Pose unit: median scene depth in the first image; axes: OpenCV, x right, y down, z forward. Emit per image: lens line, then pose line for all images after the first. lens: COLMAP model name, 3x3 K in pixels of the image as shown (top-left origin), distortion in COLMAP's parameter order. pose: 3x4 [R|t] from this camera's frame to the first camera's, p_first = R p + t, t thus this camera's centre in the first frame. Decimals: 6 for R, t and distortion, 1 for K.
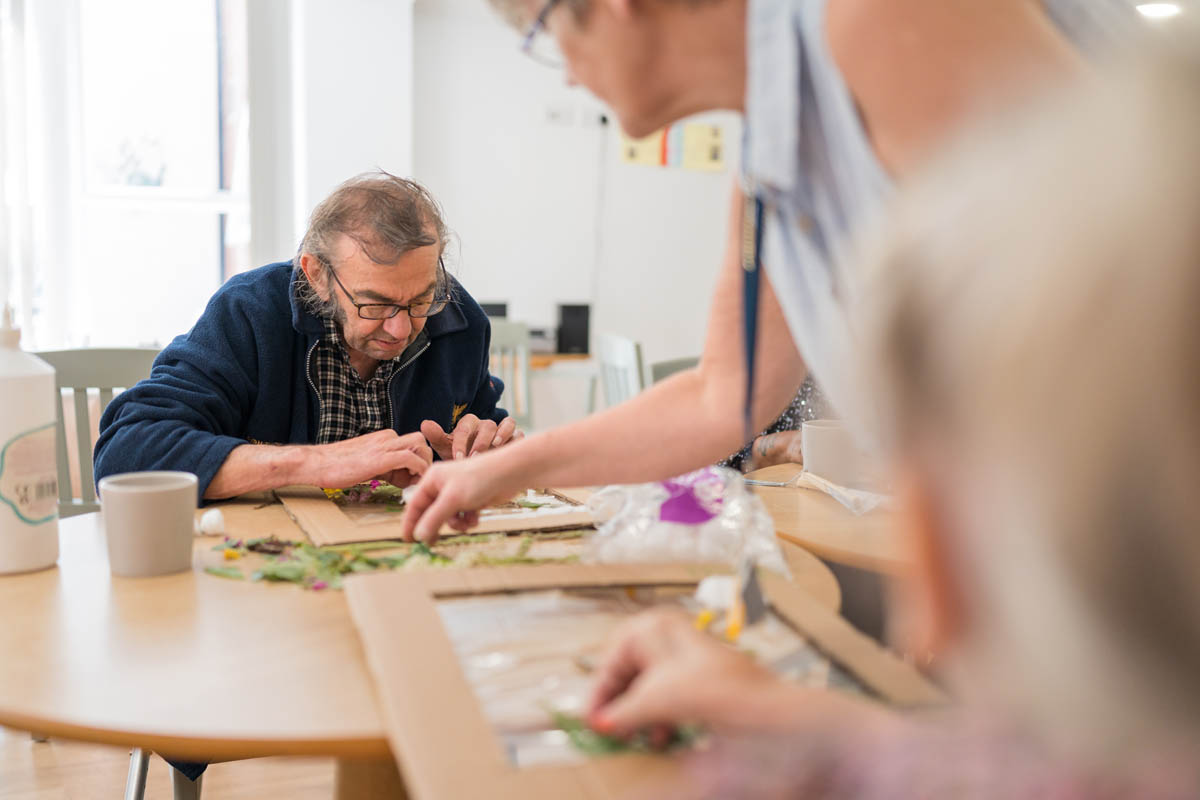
lens RADIAL K [[1160.3, 0, 600.0], [0, 1160.3, 400.0], [0, 0, 1]] dist [-0.042247, -0.030653]
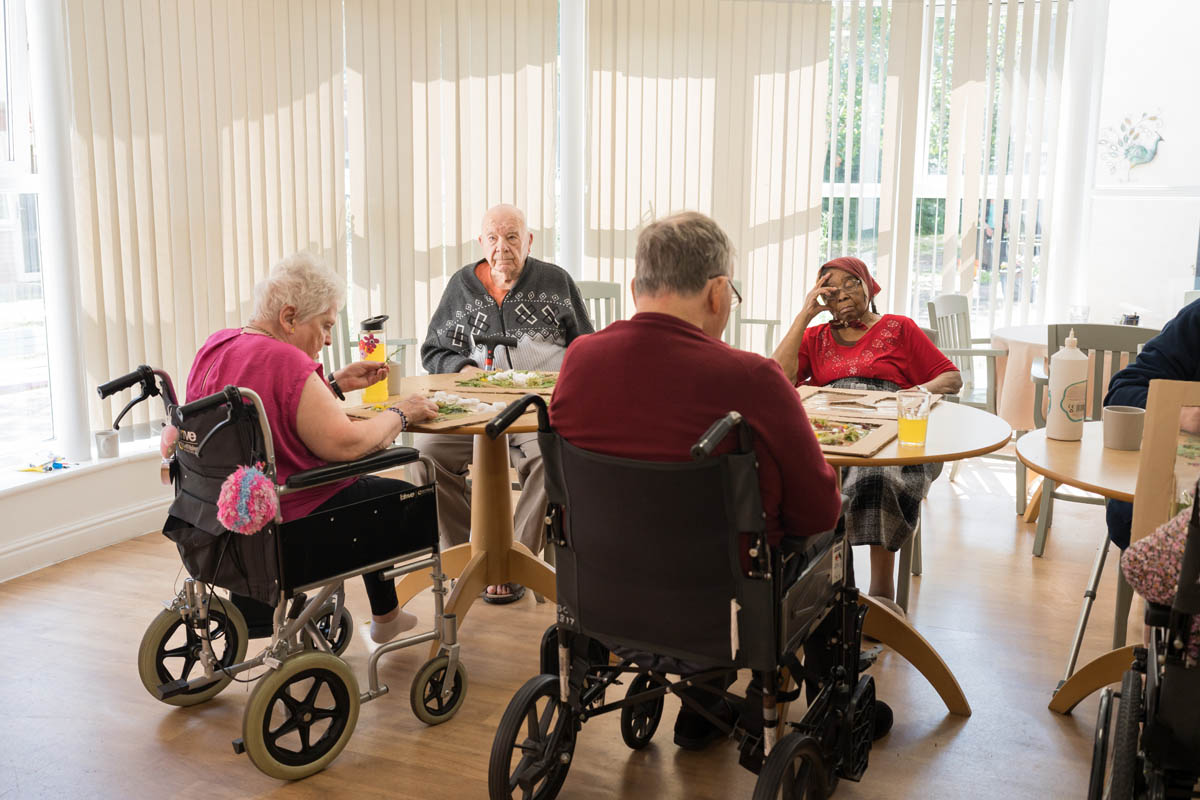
lens RADIAL K [[1160.3, 0, 600.0], [0, 1160.3, 400.0], [0, 0, 1]] dist [-0.042247, -0.030653]
pose [[0.693104, 0.116204, -0.711410, 0.198257], [-0.077358, 0.993212, 0.086866, -0.025928], [0.716675, -0.005174, 0.697388, -0.524393]]
